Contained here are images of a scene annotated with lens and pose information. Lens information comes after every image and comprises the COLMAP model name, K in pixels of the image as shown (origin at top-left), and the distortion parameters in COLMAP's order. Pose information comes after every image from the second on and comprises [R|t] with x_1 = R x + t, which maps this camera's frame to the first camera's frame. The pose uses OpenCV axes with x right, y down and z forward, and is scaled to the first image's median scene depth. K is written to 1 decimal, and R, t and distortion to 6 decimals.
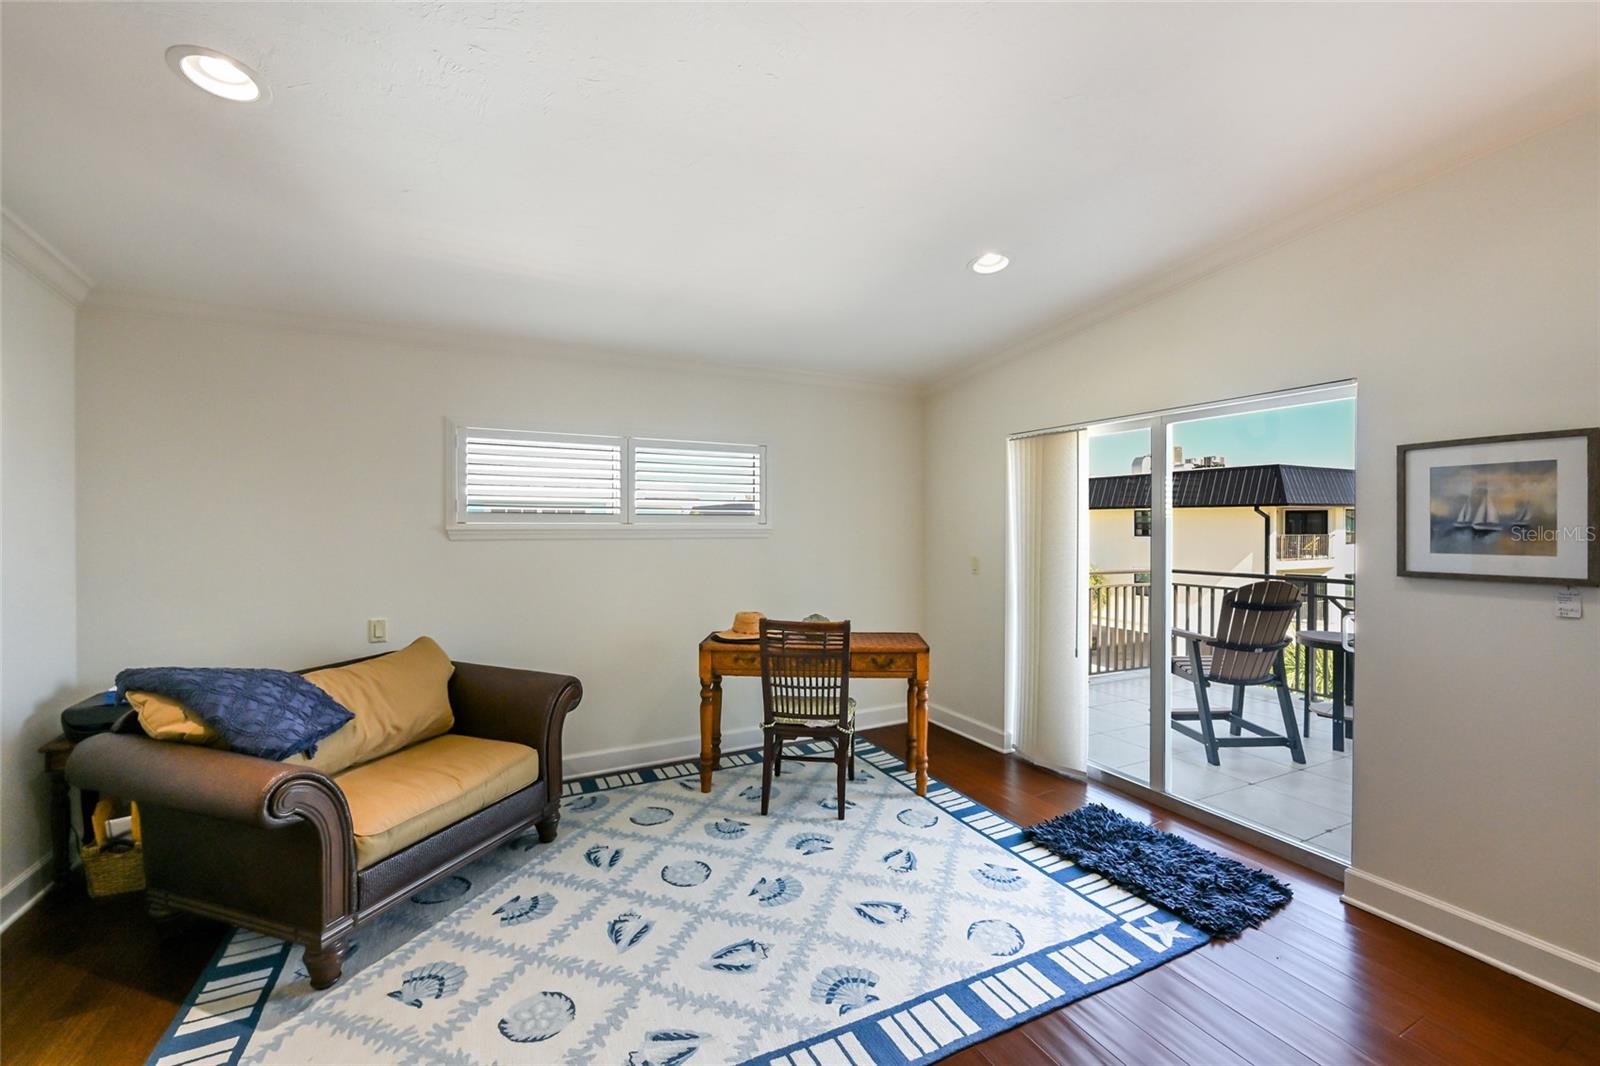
lens RADIAL K [[660.0, 0, 805.7], [0, 660.0, 529.9], [0, 0, 1]] dist [0.009947, -0.000321]
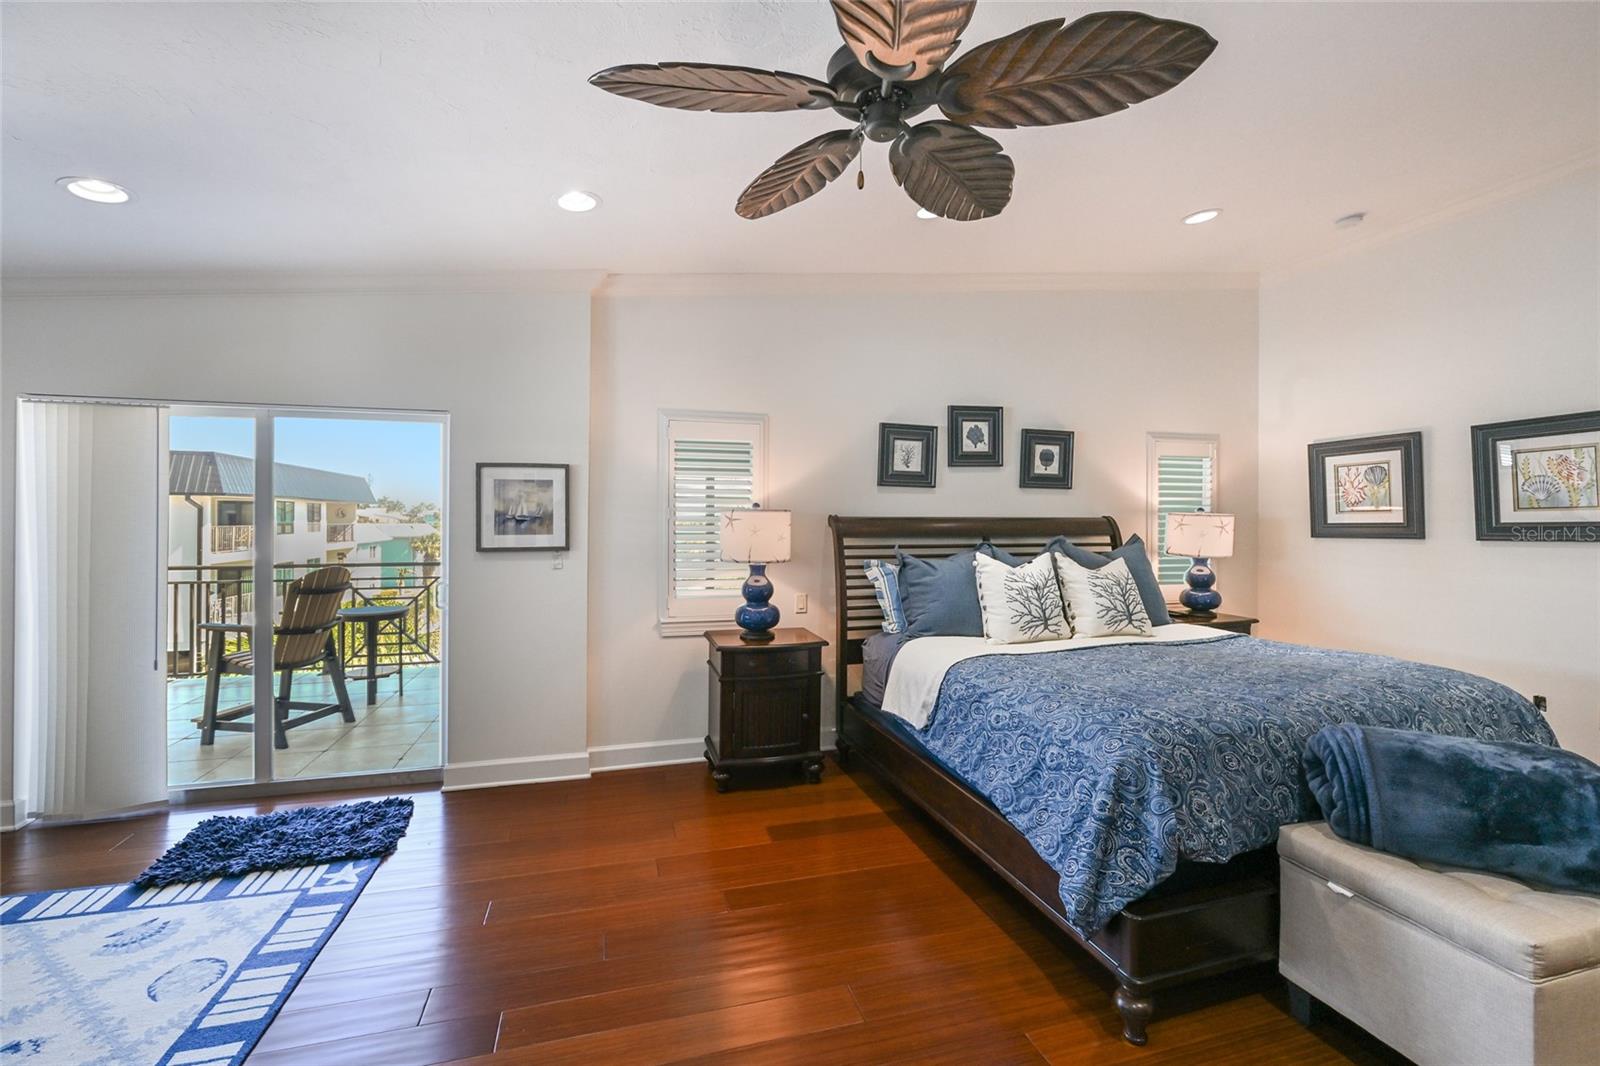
lens RADIAL K [[648.7, 0, 795.2], [0, 648.7, 508.5], [0, 0, 1]] dist [0.000624, 0.000092]
pose [[0.204759, 0.012050, 0.978738, -0.336622], [0.006445, 0.999886, -0.013659, -0.001490], [-0.978791, 0.009105, 0.204658, 0.012918]]
